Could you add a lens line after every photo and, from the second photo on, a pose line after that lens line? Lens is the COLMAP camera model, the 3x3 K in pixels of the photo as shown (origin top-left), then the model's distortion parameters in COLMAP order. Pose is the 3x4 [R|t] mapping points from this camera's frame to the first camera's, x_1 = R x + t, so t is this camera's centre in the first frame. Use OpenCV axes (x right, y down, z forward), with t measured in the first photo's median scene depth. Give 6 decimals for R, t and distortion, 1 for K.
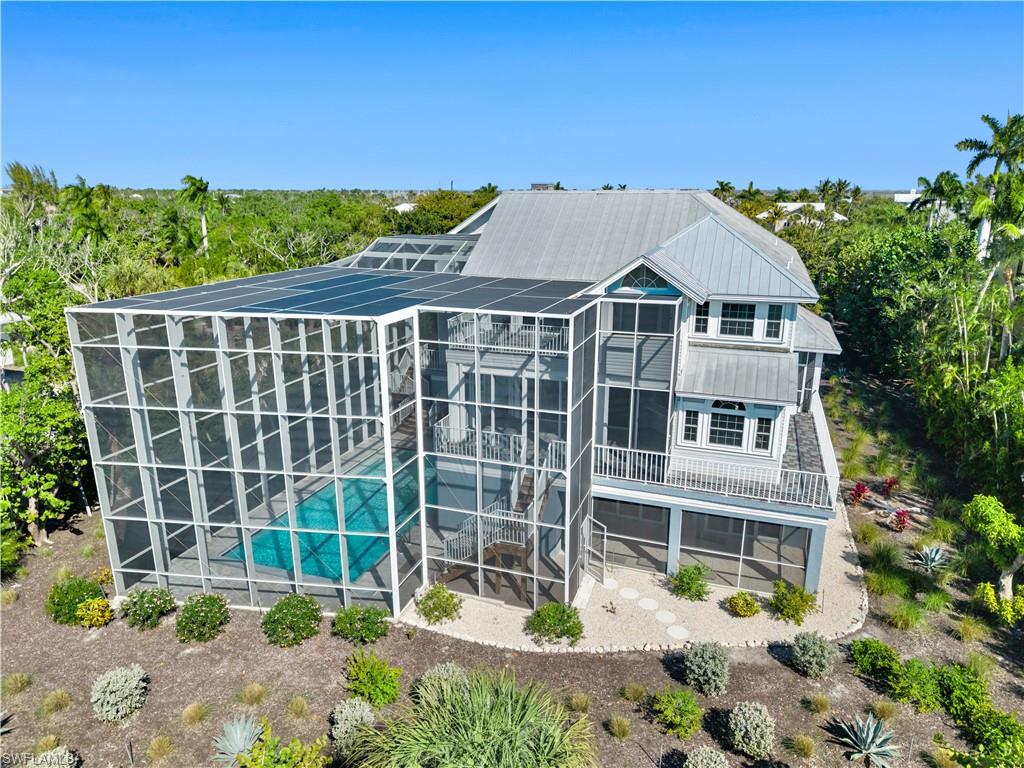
lens RADIAL K [[682.5, 0, 514.7], [0, 682.5, 382.3], [0, 0, 1]] dist [0.016014, -0.031450]
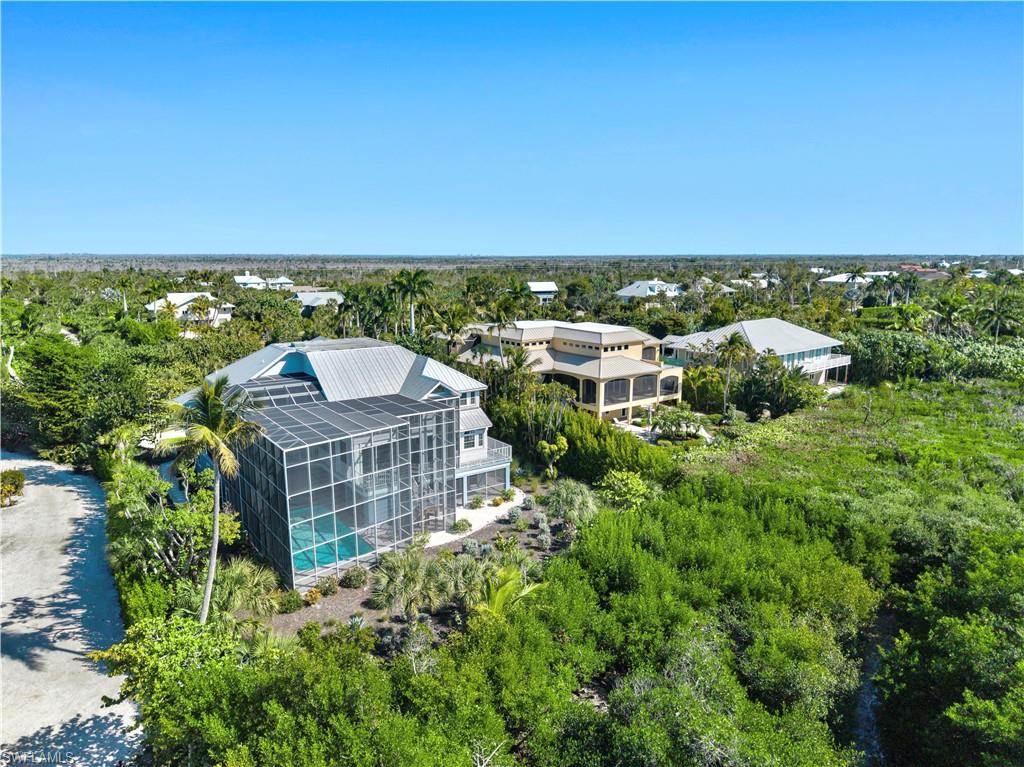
lens RADIAL K [[682.5, 0, 512.9], [0, 682.5, 381.3], [0, 0, 1]] dist [0.016014, -0.031450]
pose [[0.580931, -0.154937, 0.799071, -1.603955], [0.227247, 0.973552, 0.023558, -0.175057], [-0.781587, 0.167900, 0.600775, -0.698024]]
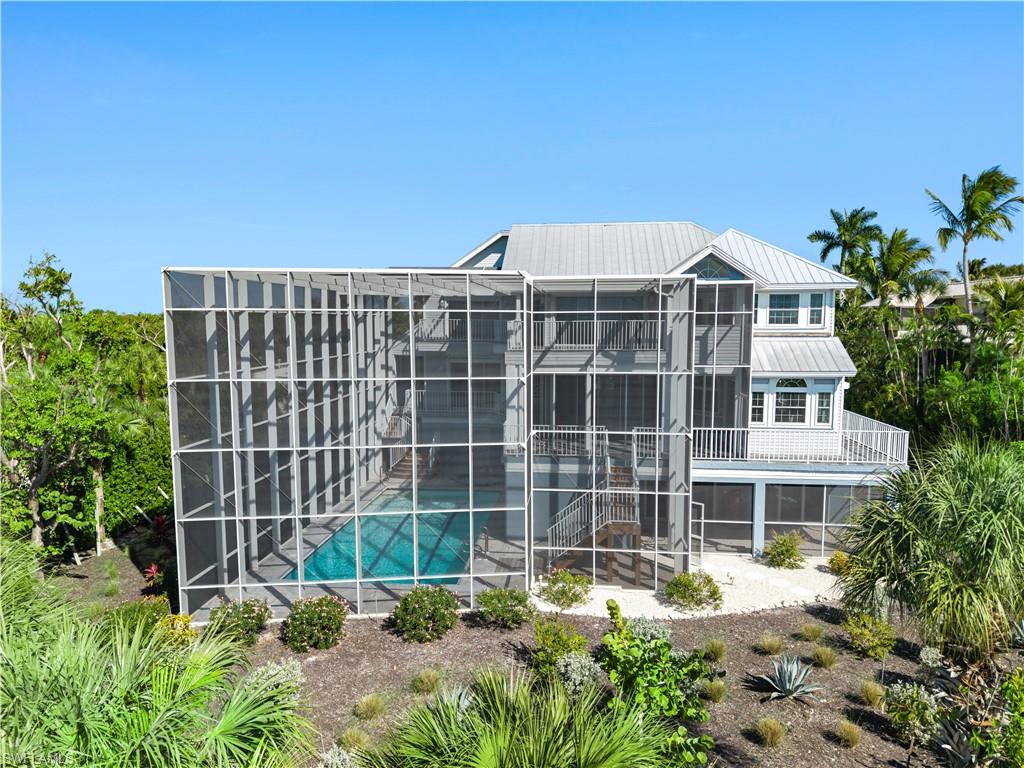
lens RADIAL K [[682.5, 0, 508.1], [0, 682.5, 390.0], [0, 0, 1]] dist [0.016014, -0.031450]
pose [[0.972037, -0.025900, 0.233393, -0.370166], [0.065721, 0.984185, -0.164501, 0.190594], [-0.225442, 0.175240, 0.958367, 0.070278]]
